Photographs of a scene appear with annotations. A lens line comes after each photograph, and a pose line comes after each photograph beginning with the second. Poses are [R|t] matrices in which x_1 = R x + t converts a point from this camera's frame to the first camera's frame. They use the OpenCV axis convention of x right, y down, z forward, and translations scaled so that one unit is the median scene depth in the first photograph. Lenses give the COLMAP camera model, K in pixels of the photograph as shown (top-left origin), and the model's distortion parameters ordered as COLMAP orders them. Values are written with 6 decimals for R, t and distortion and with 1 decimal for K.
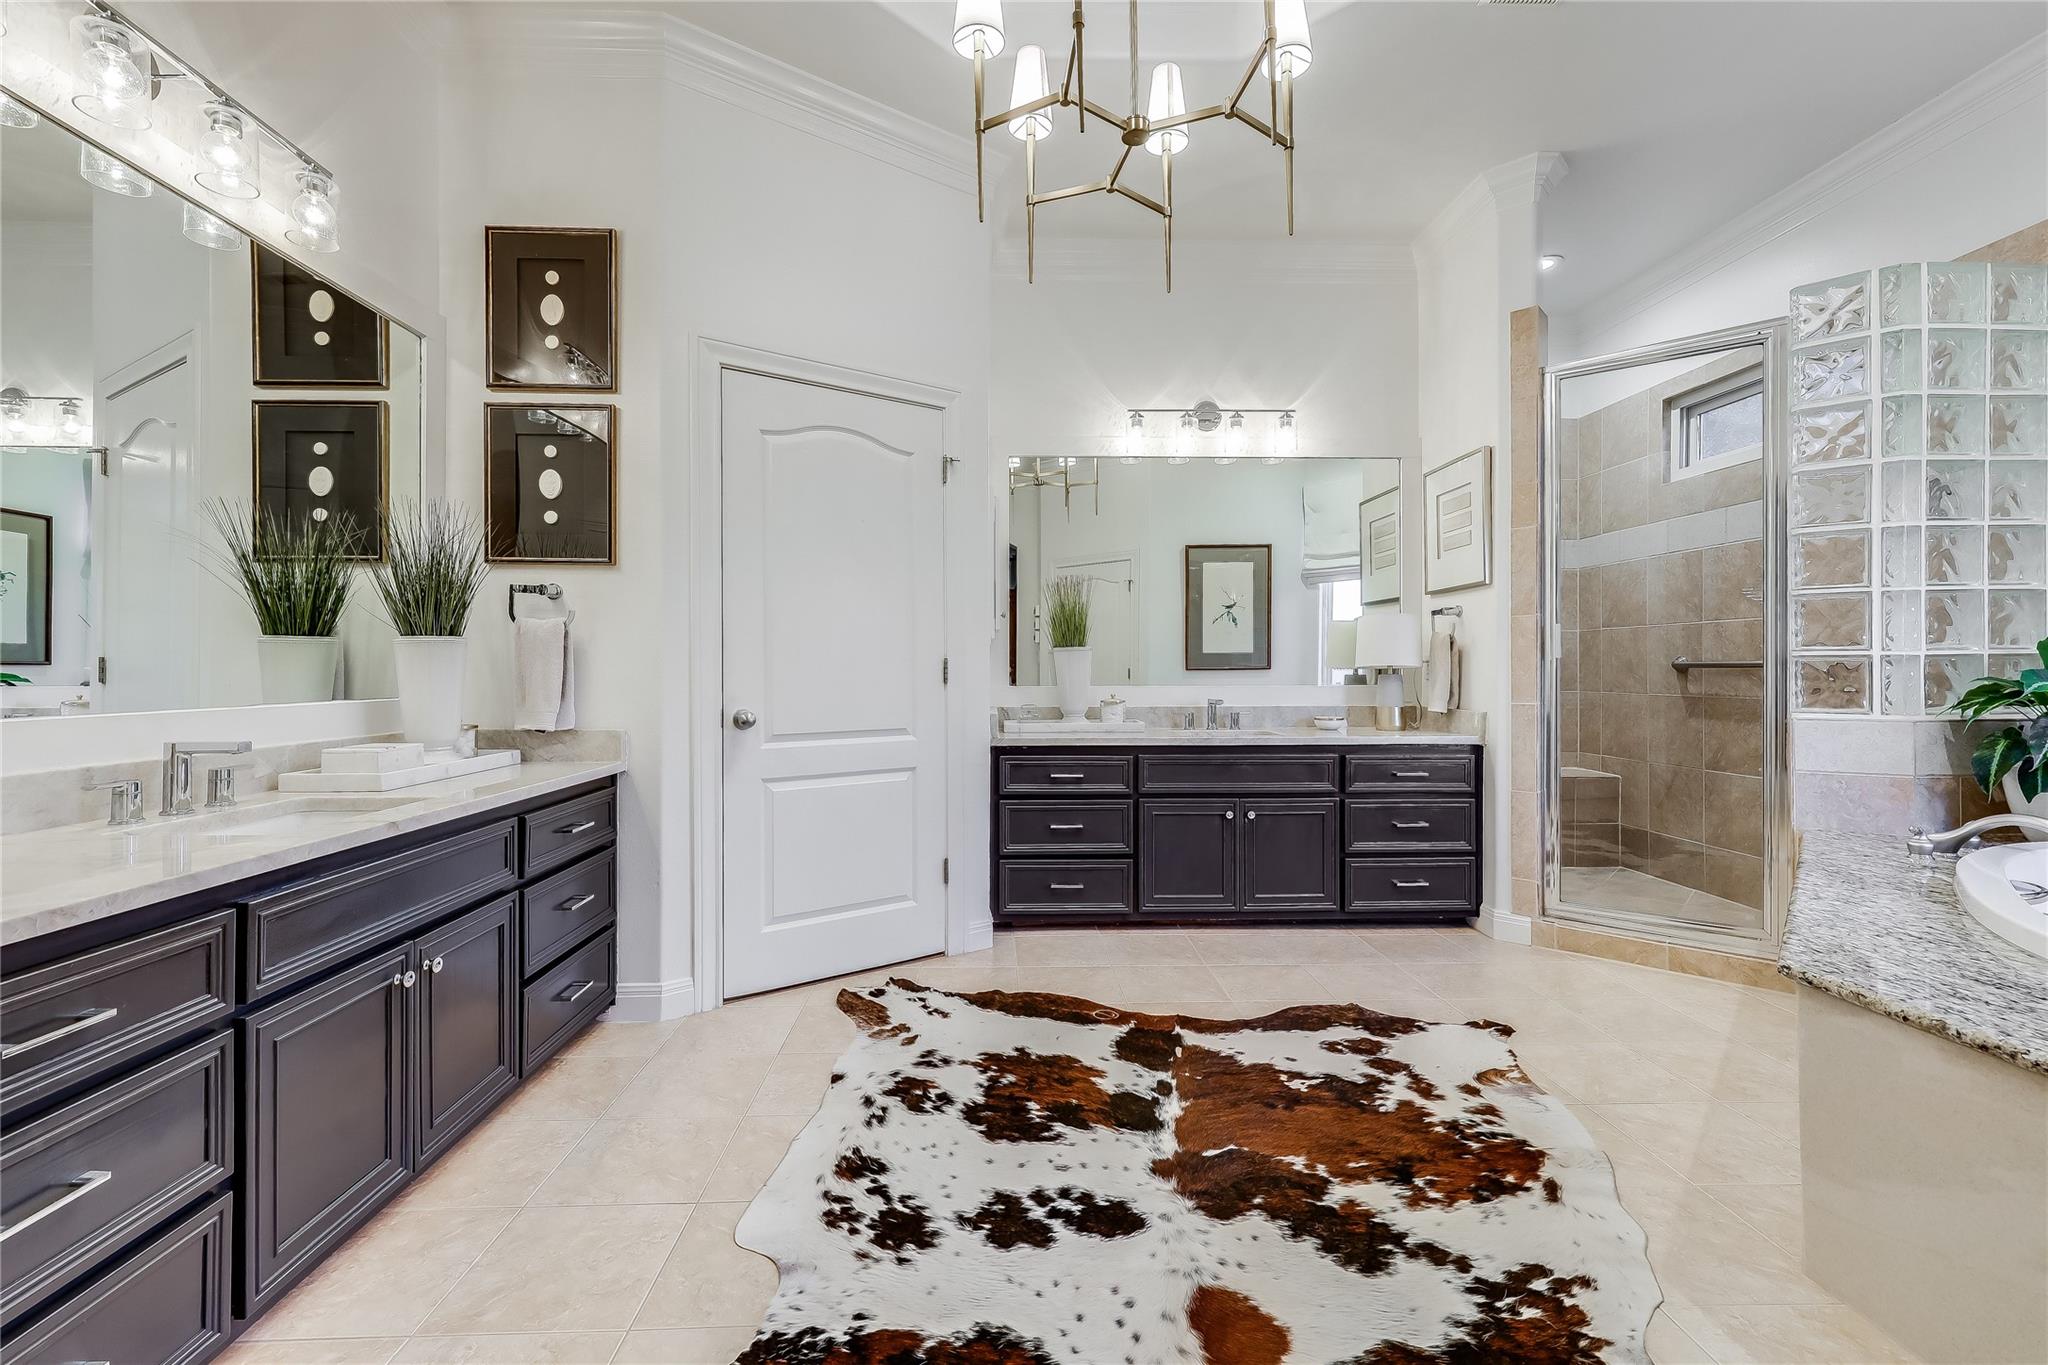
lens RADIAL K [[892.9, 0, 1022.3], [0, 892.9, 666.3], [0, 0, 1]] dist [0.000481, -0.000059]
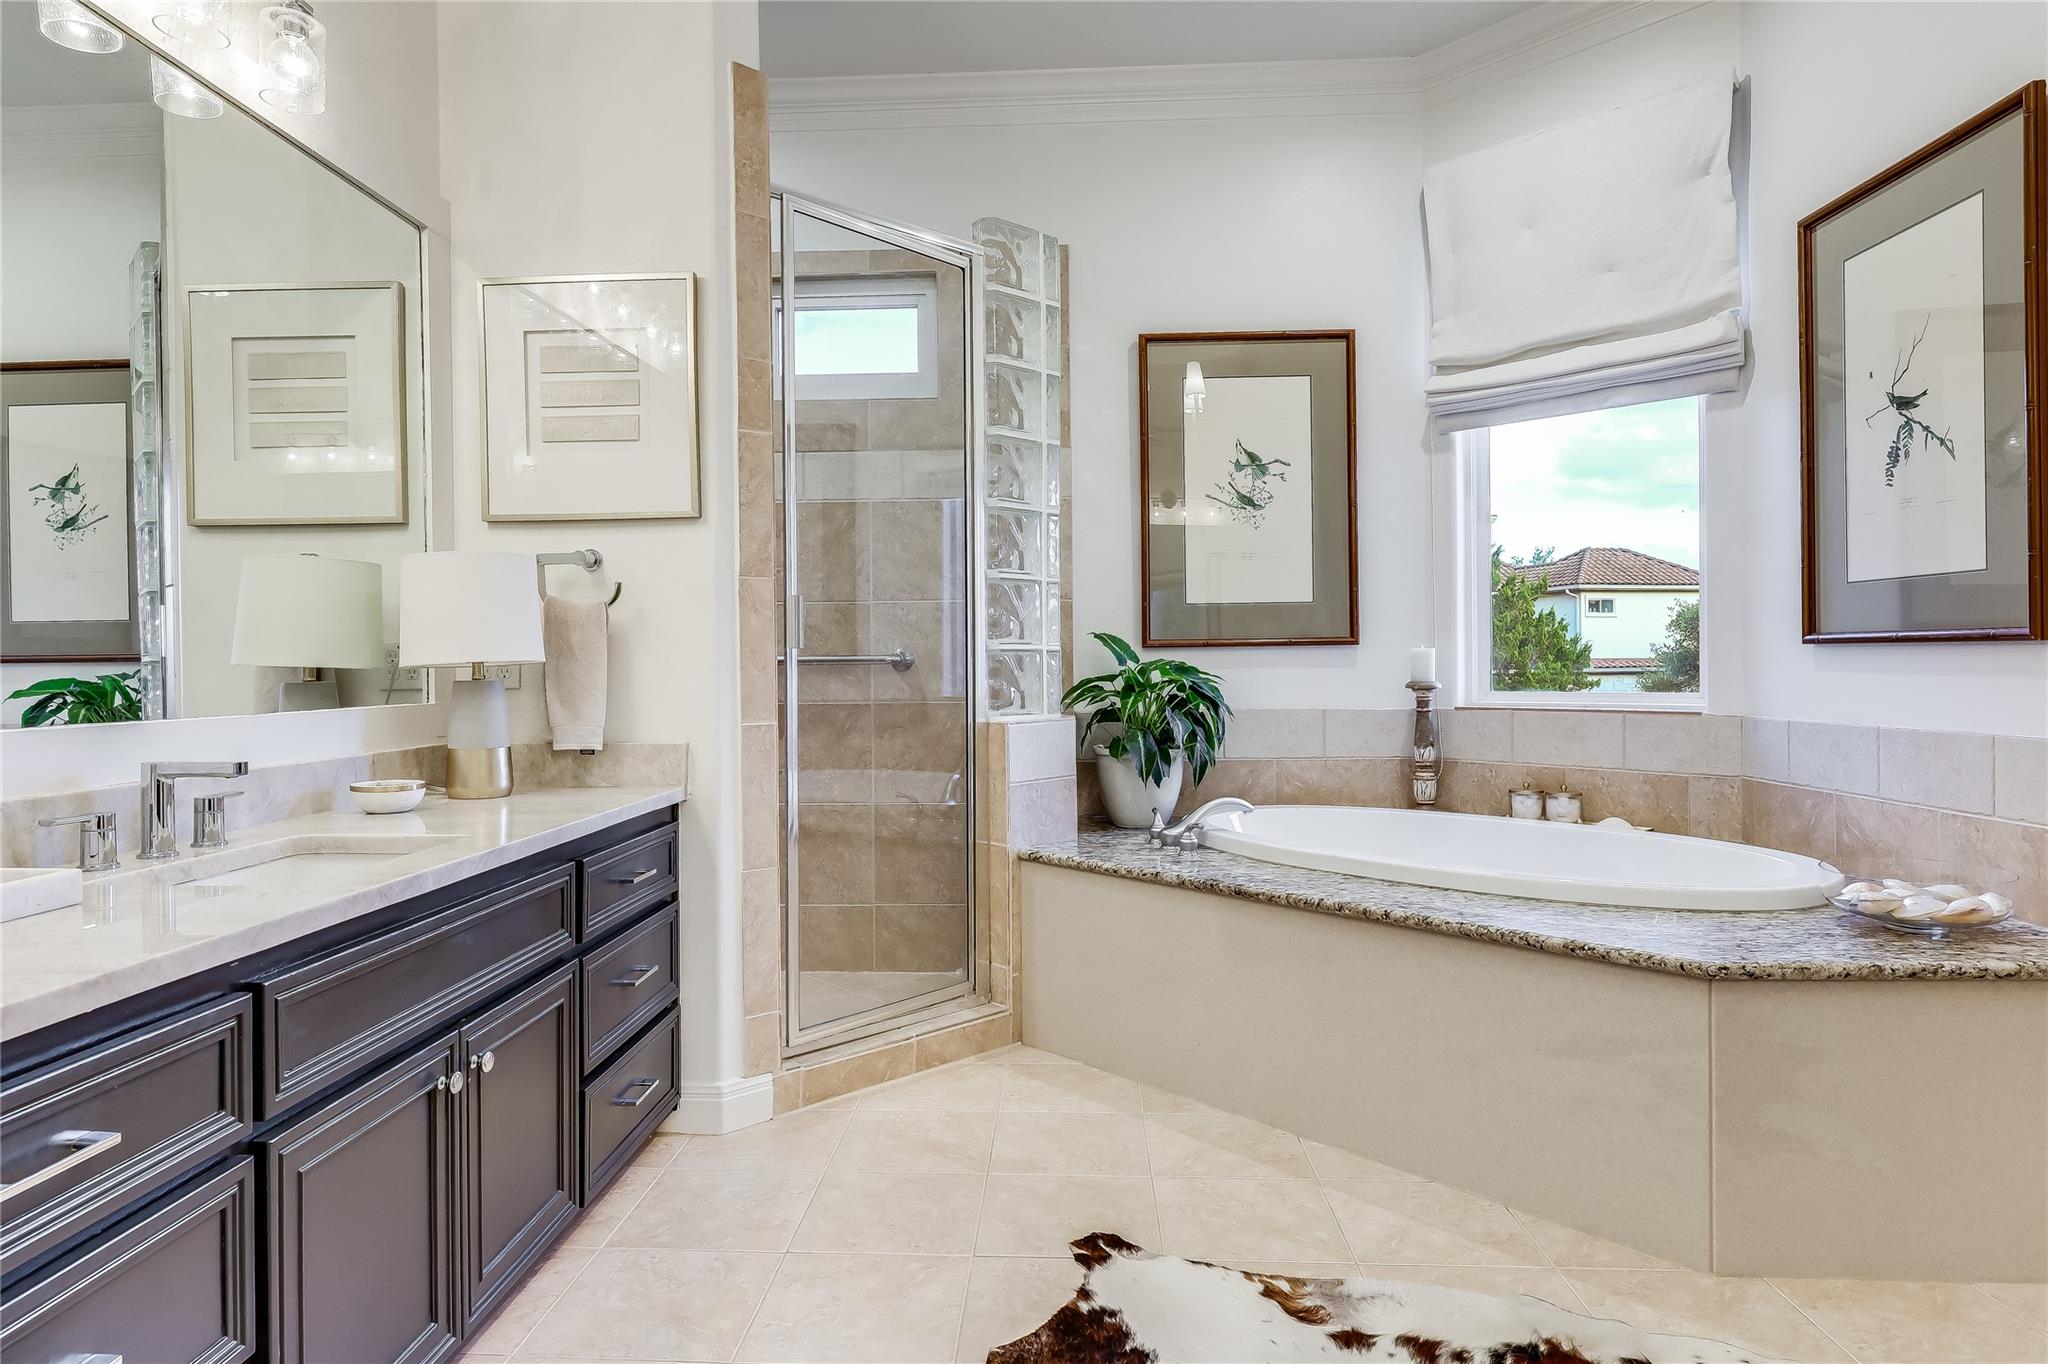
lens RADIAL K [[1148.0, 0, 1022.1], [0, 1148.0, 691.8], [0, 0, 1]] dist [-0.000754, 0.000005]
pose [[0.082440, -0.011752, 0.996527, -0.273991], [0.002900, 0.999929, 0.011553, 0.015697], [-0.996592, 0.001938, 0.082468, 1.054932]]
